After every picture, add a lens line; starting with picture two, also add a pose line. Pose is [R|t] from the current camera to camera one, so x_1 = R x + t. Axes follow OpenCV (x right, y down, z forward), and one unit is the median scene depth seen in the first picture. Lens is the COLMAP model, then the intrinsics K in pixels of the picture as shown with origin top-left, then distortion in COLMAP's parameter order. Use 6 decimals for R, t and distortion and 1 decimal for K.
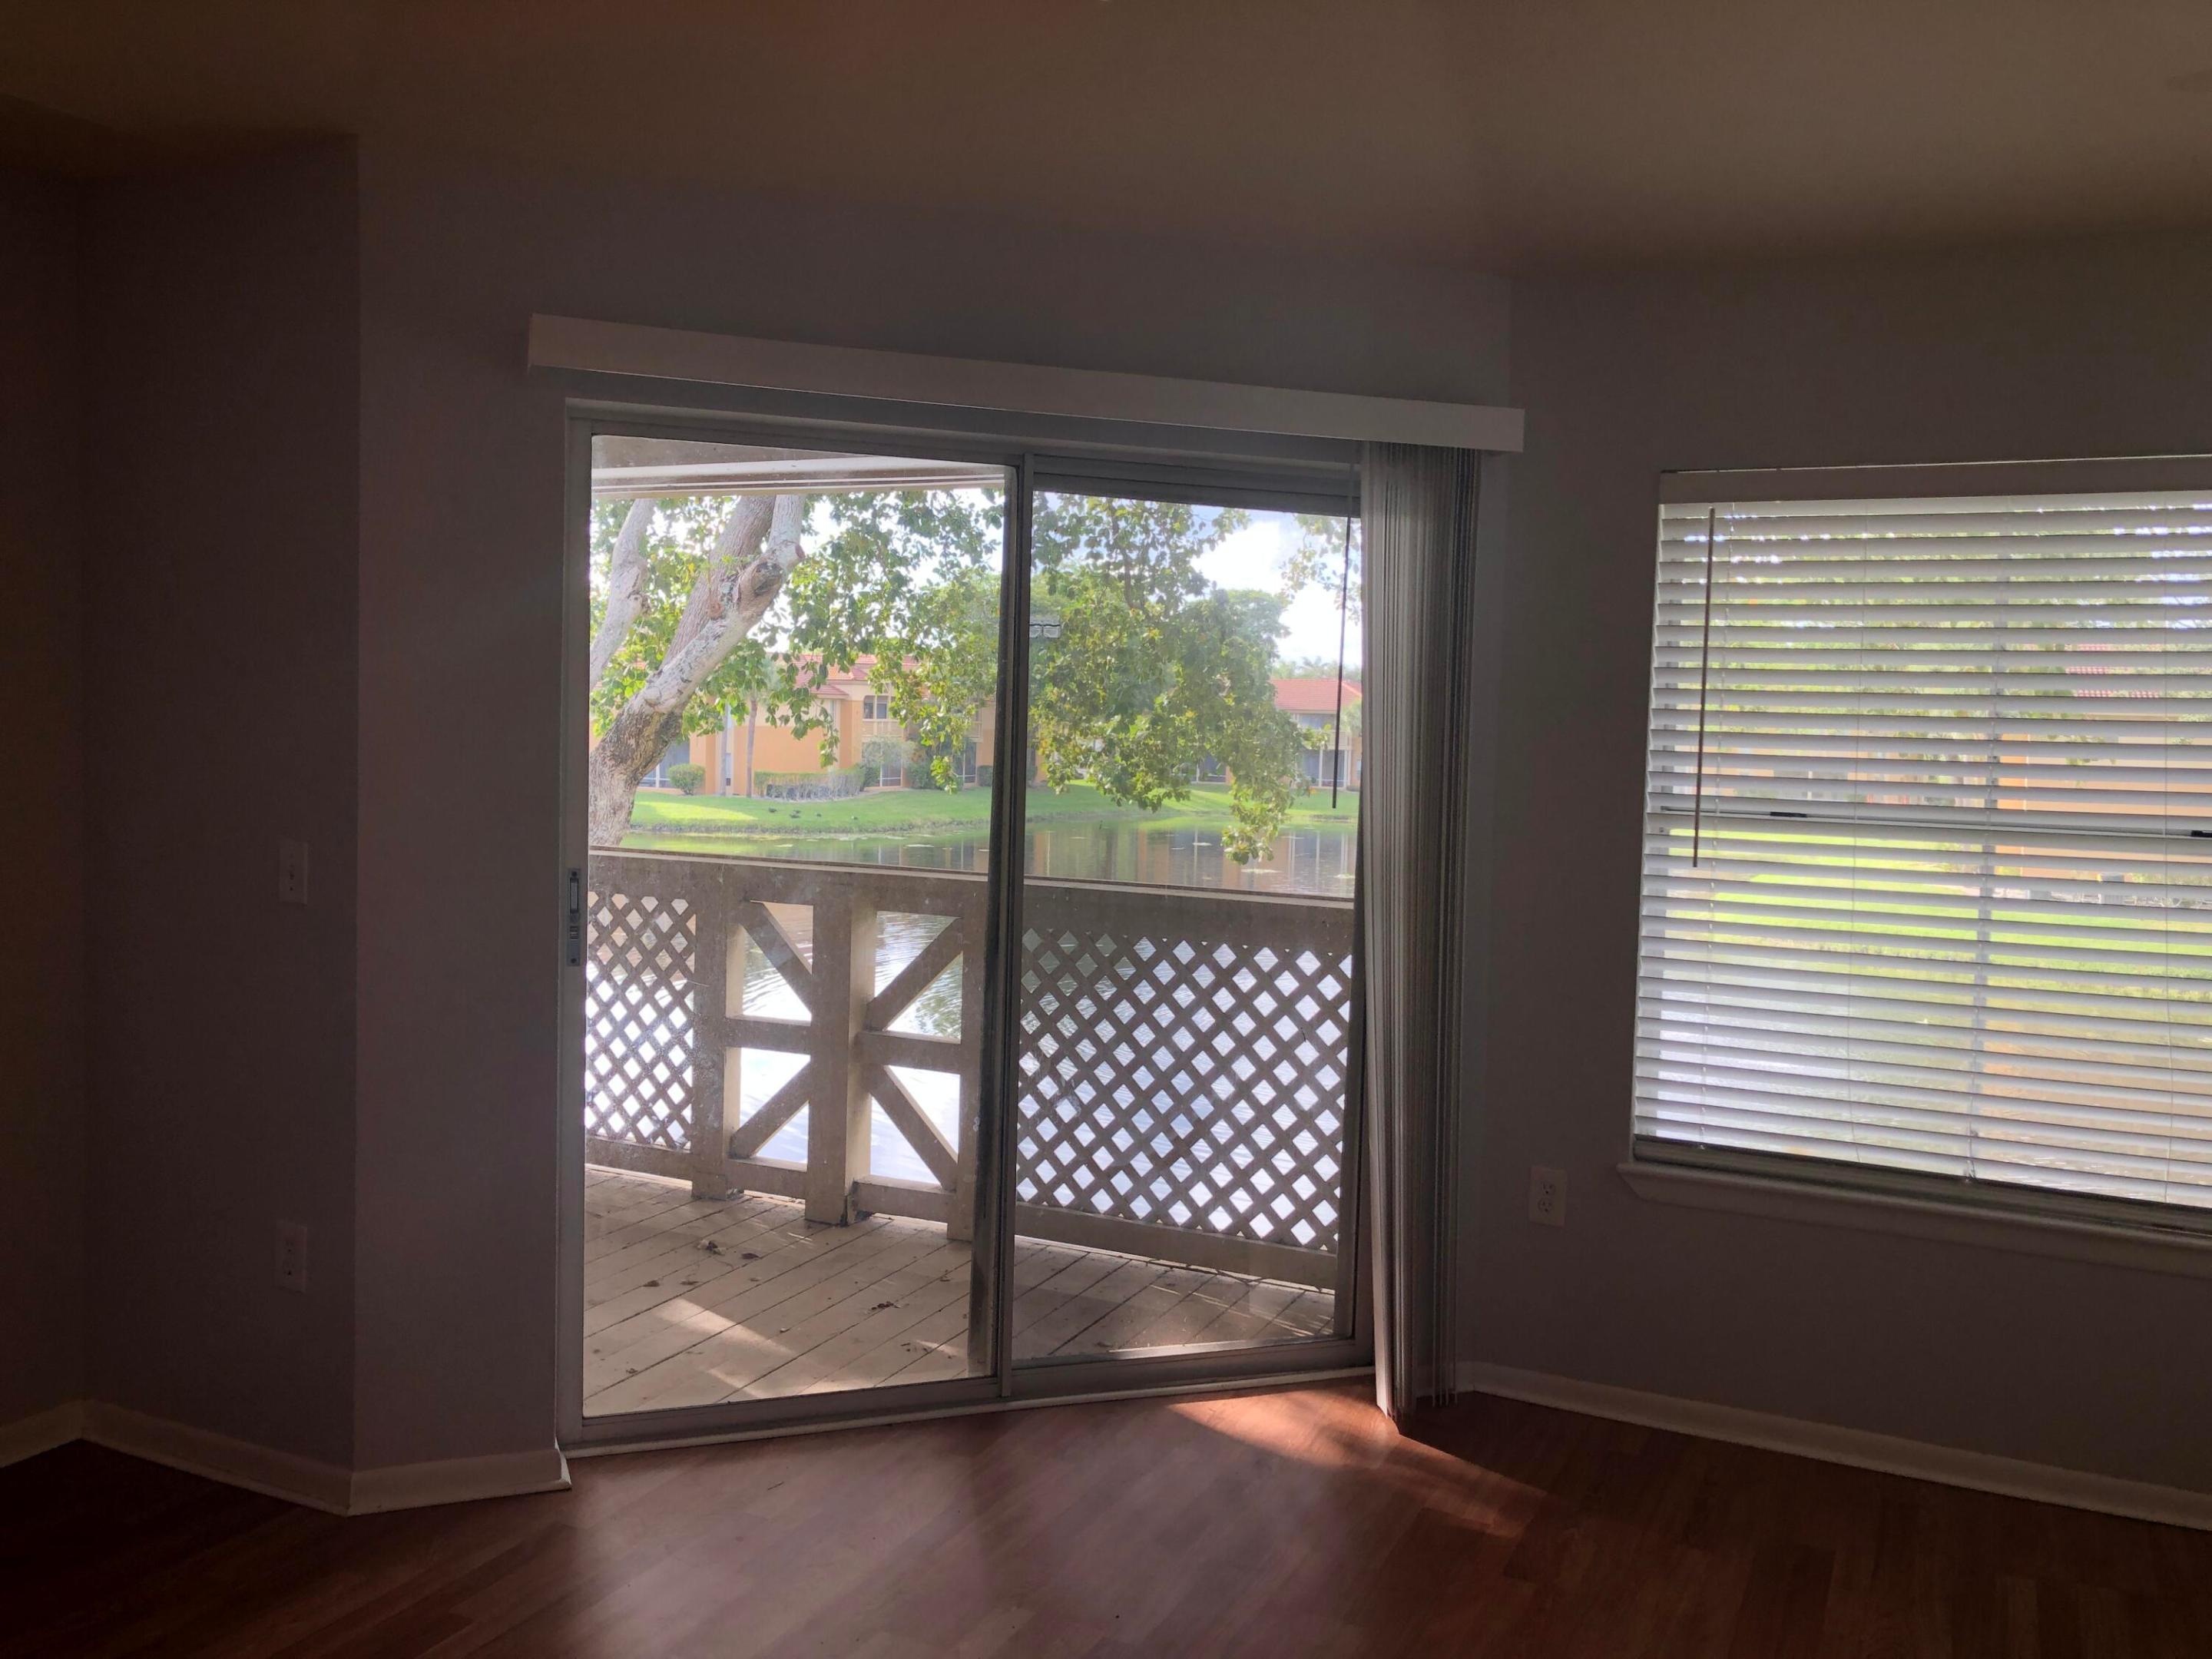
lens RADIAL K [[1797.6, 0, 1122.7], [0, 1797.6, 823.0], [0, 0, 1]] dist [0.053433, -0.068133]
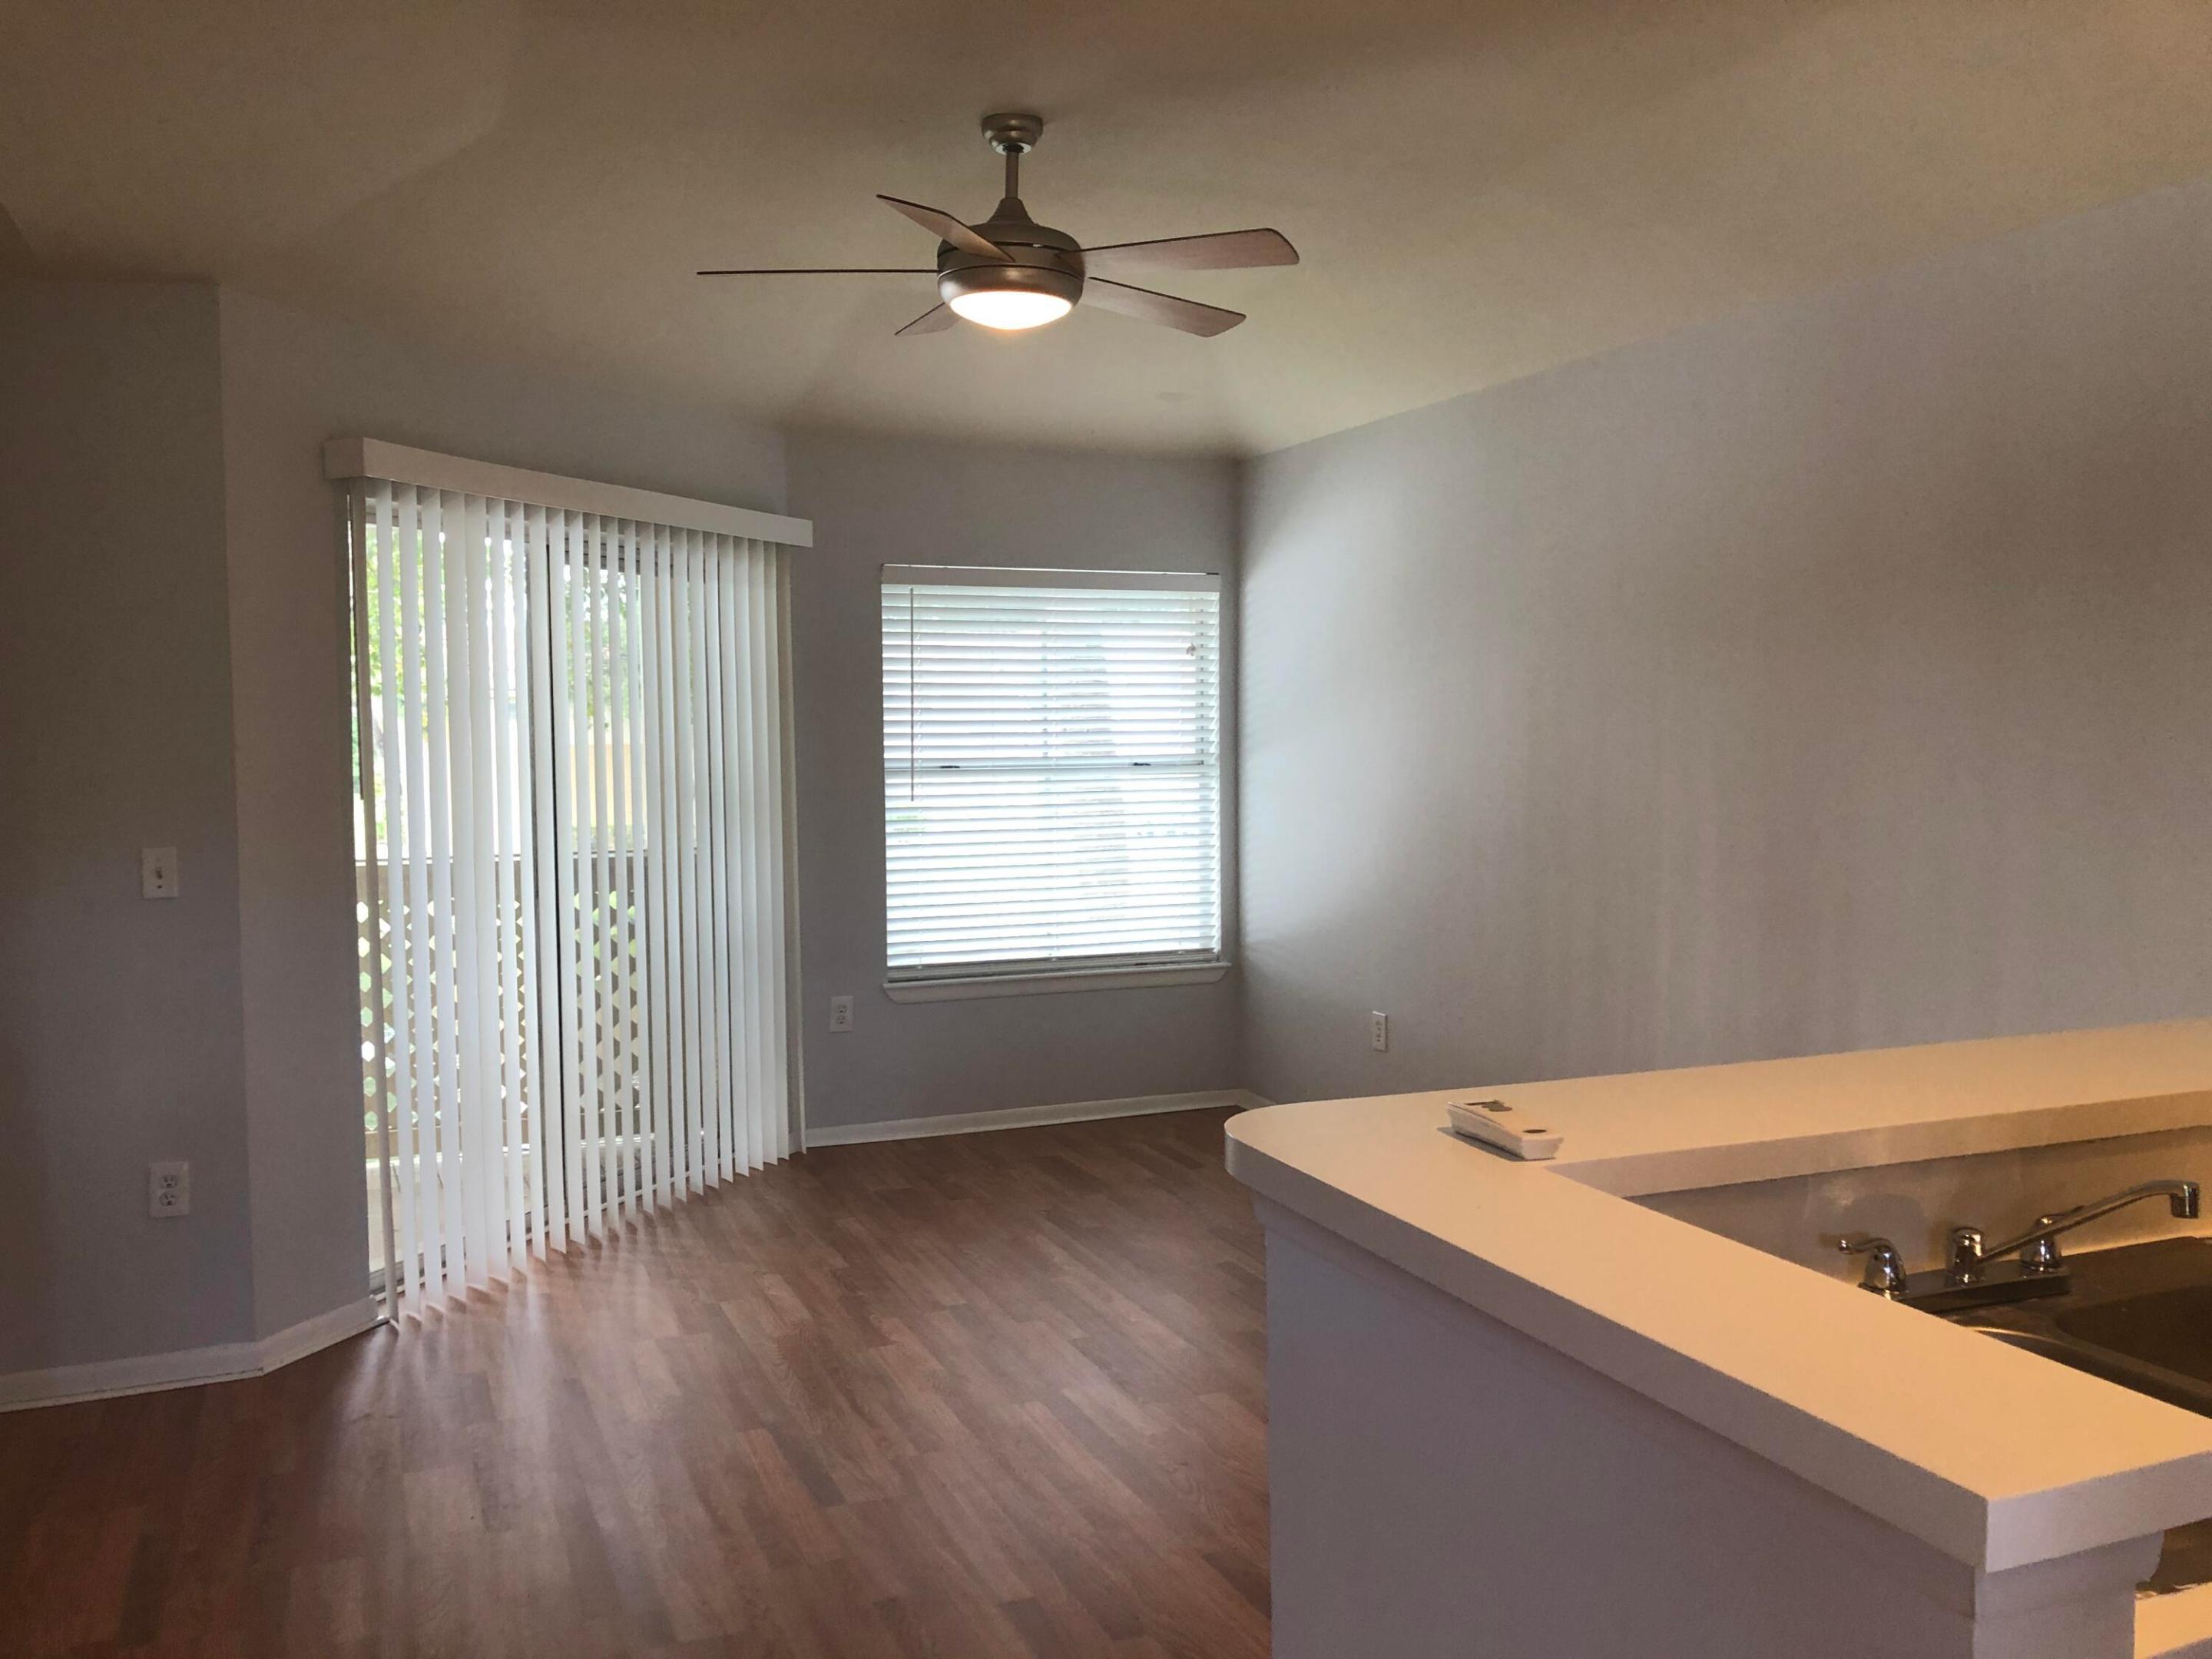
lens RADIAL K [[1797.6, 0, 1083.6], [0, 1797.6, 837.1], [0, 0, 1]] dist [0.053433, -0.068133]
pose [[0.670181, -0.082598, 0.737587, -0.811677], [0.067670, 0.996449, 0.050101, -0.014845], [-0.739106, 0.016335, 0.673391, -0.242970]]
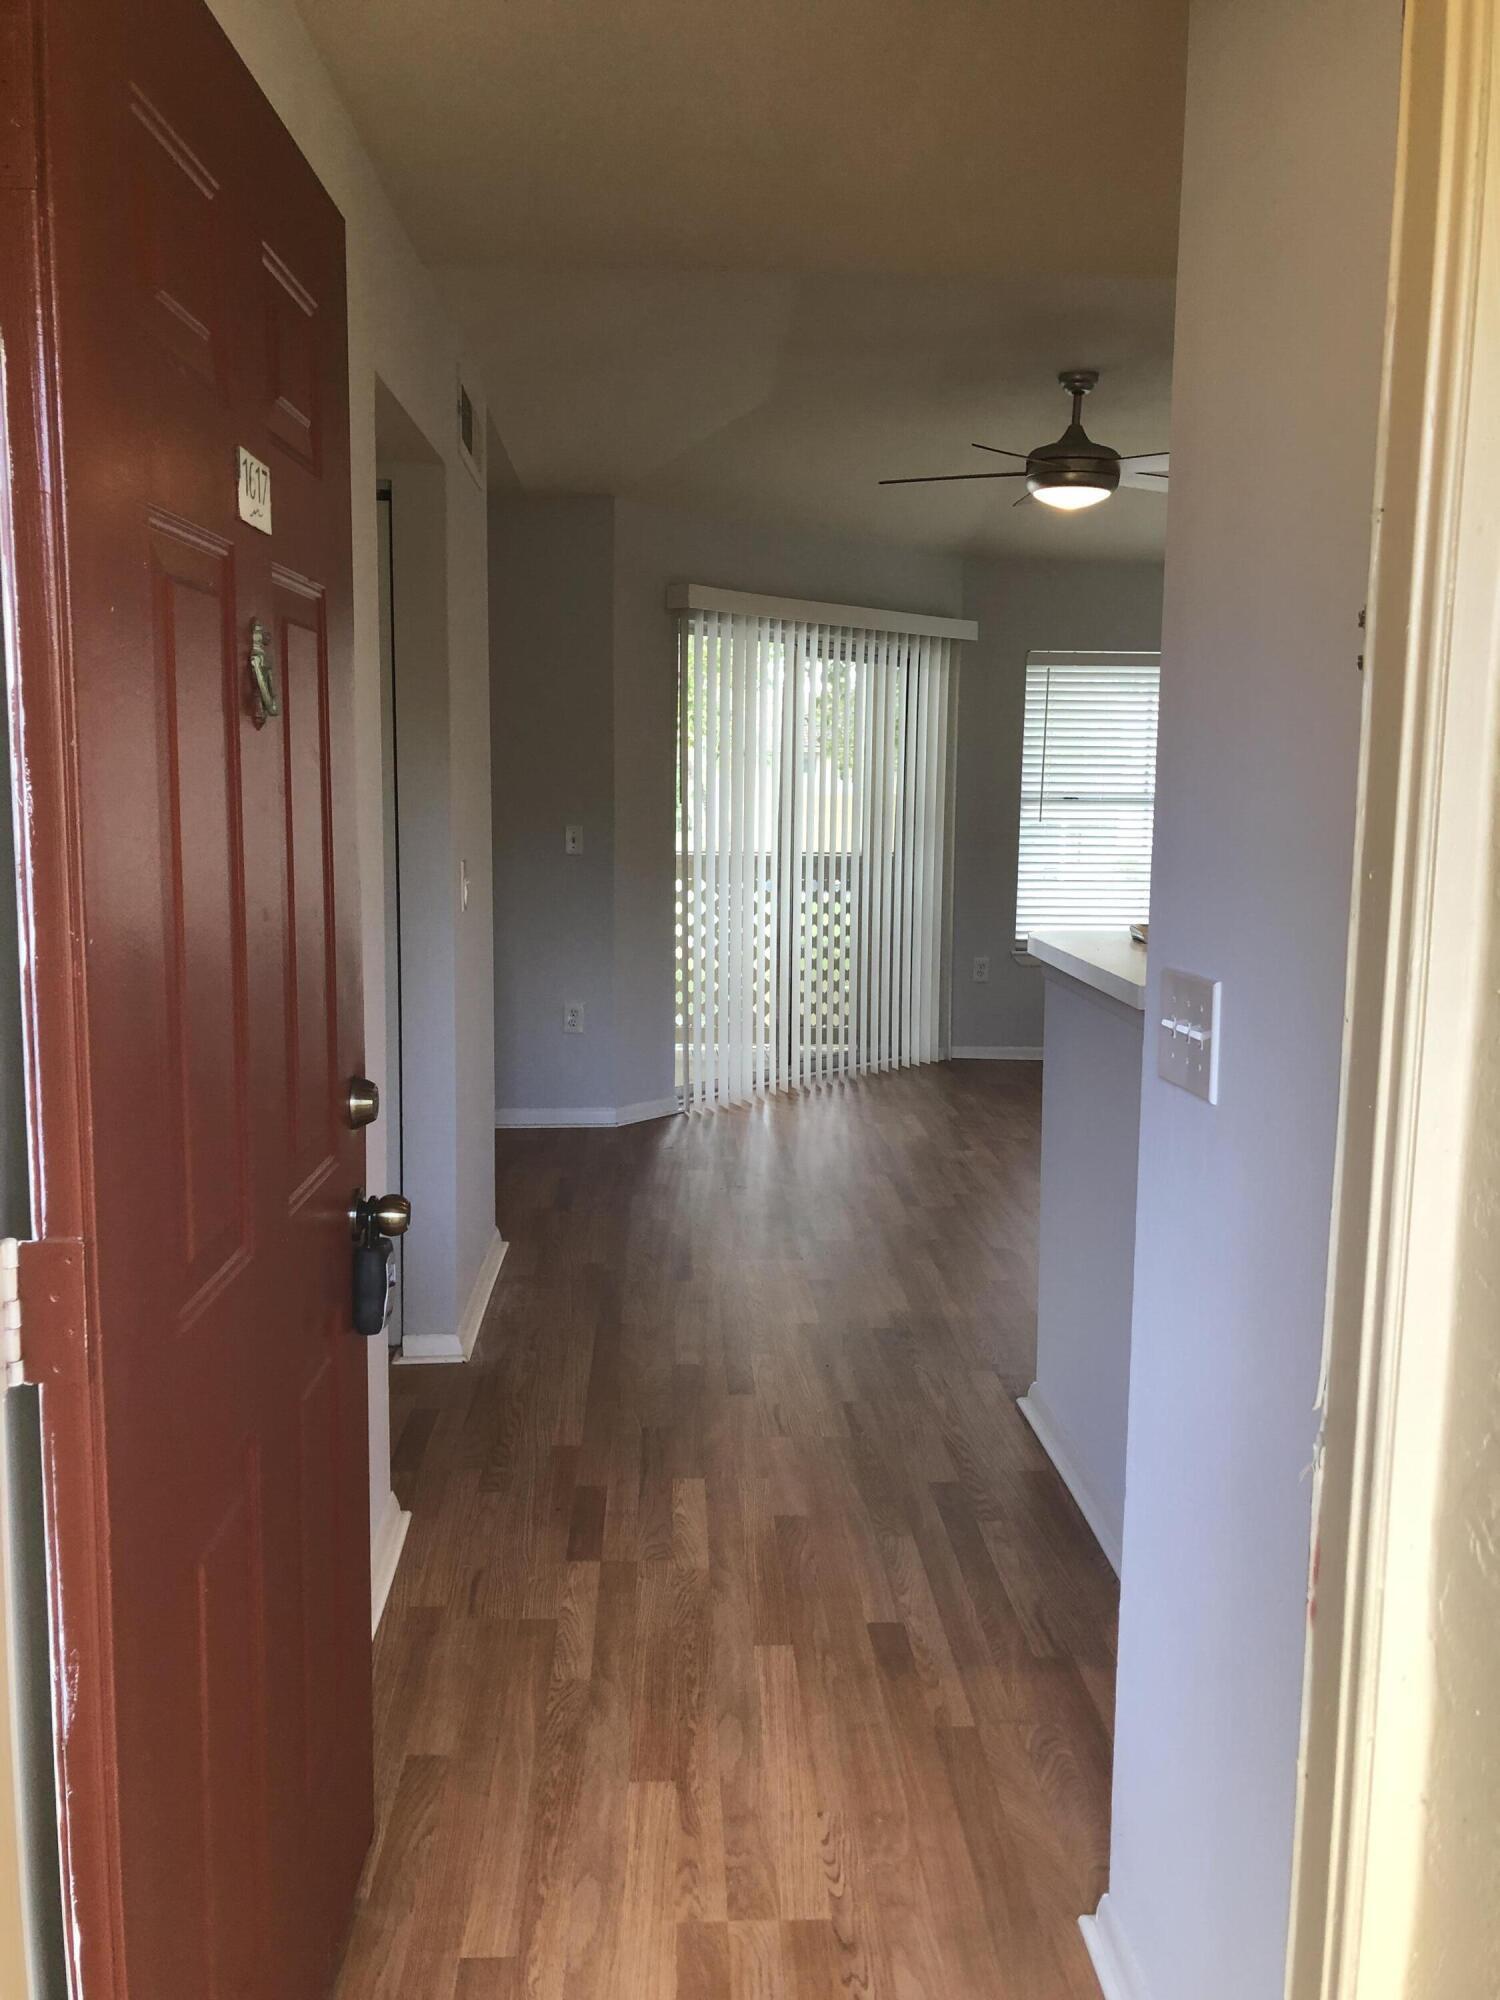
lens RADIAL K [[1625.3, 0, 743.3], [0, 1625.3, 998.4], [0, 0, 1]] dist [0.053433, -0.068133]
pose [[0.880788, -0.084751, 0.465865, -1.036947], [0.041242, 0.993844, 0.102828, 0.019383], [-0.471712, -0.071357, 0.878861, -0.704721]]
